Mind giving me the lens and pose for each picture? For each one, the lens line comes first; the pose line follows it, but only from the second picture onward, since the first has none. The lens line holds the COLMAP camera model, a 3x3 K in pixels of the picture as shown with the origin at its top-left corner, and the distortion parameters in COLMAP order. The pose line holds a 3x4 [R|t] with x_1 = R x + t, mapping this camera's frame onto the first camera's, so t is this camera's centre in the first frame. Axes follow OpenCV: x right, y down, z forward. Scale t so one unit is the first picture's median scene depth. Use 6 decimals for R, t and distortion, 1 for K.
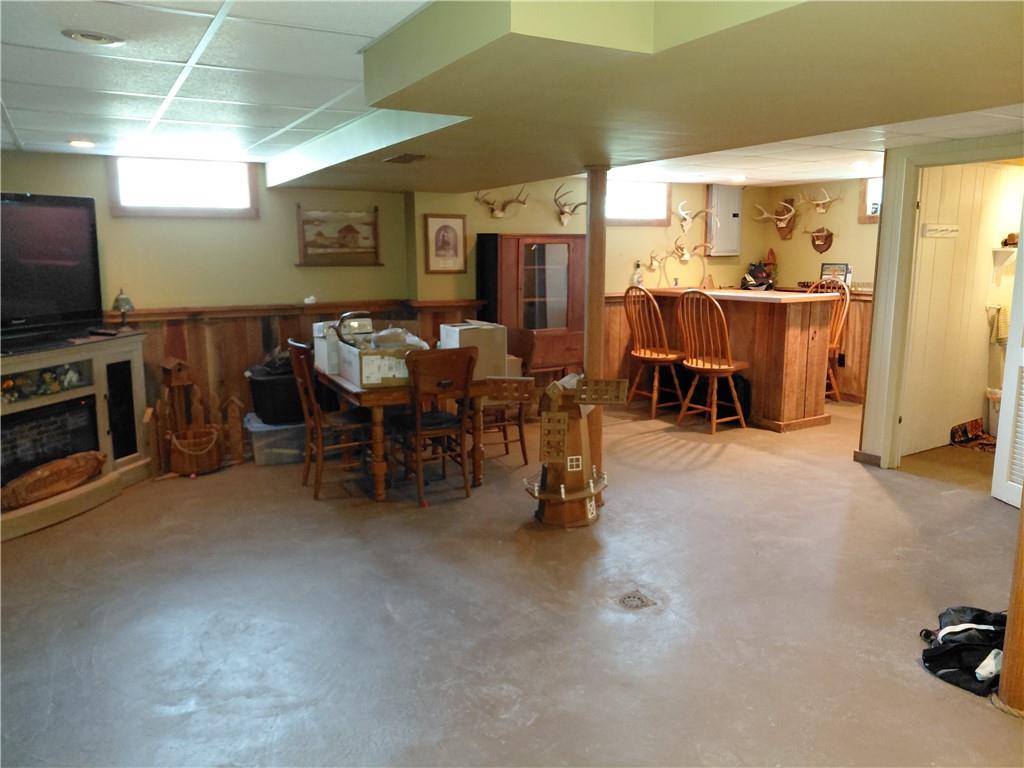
lens RADIAL K [[757.7, 0, 517.1], [0, 757.7, 371.9], [0, 0, 1]] dist [0.079170, -0.147769]
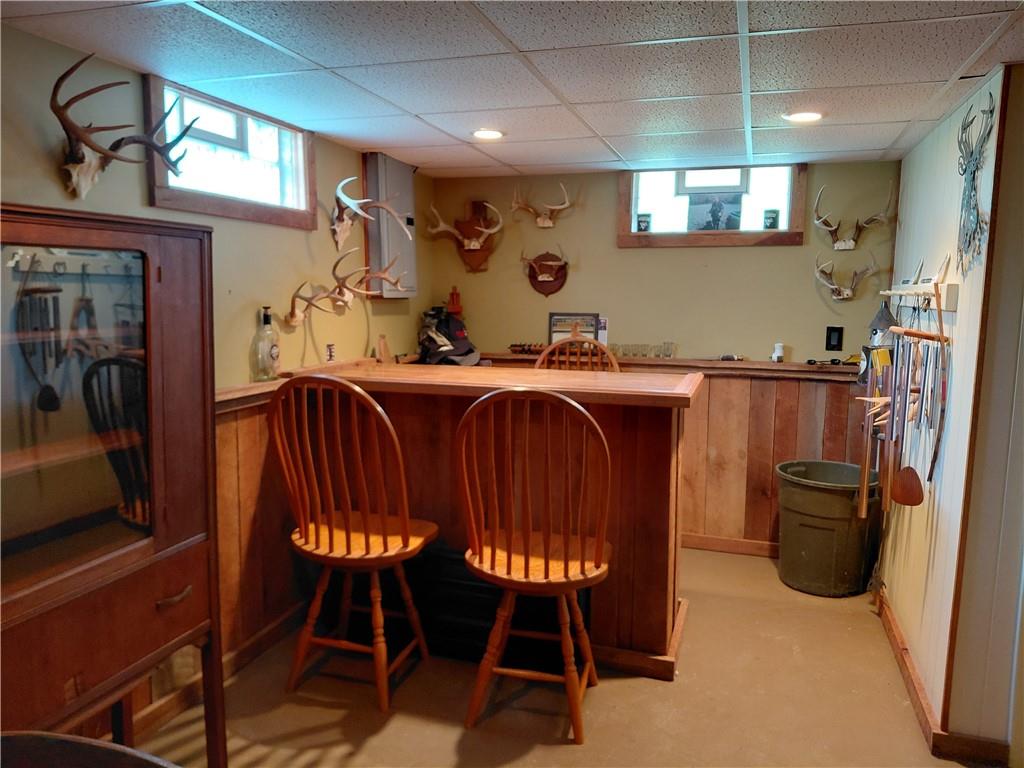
lens RADIAL K [[772.7, 0, 512.0], [0, 772.7, 384.0], [0, 0, 1]] dist [0.093571, -0.167003]
pose [[0.745234, -0.065151, 0.663612, -0.026997], [0.091306, 0.995811, -0.004771, -0.098910], [-0.660522, 0.064148, 0.748062, 0.654652]]
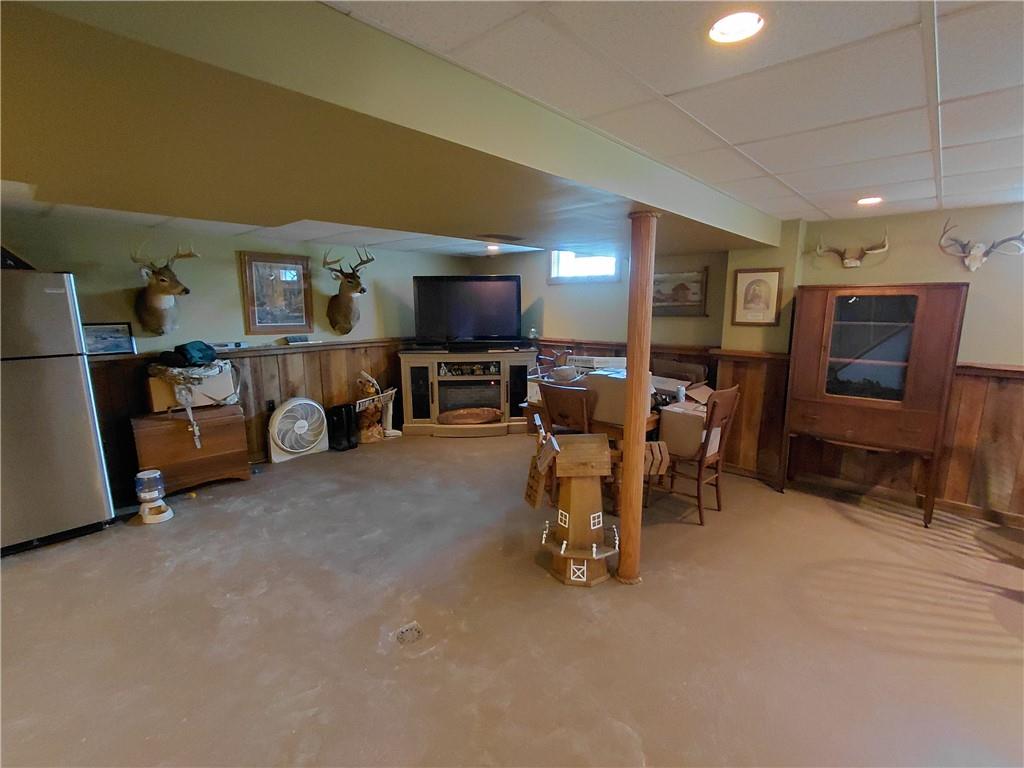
lens RADIAL K [[463.9, 0, 512.0], [0, 463.9, 384.0], [0, 0, 1]] dist [-0.018807, -0.000030]
pose [[0.301089, 0.162467, -0.939654, 0.375252], [-0.144917, 0.981730, 0.123307, -0.074035], [0.942520, 0.099046, 0.319132, 0.450303]]
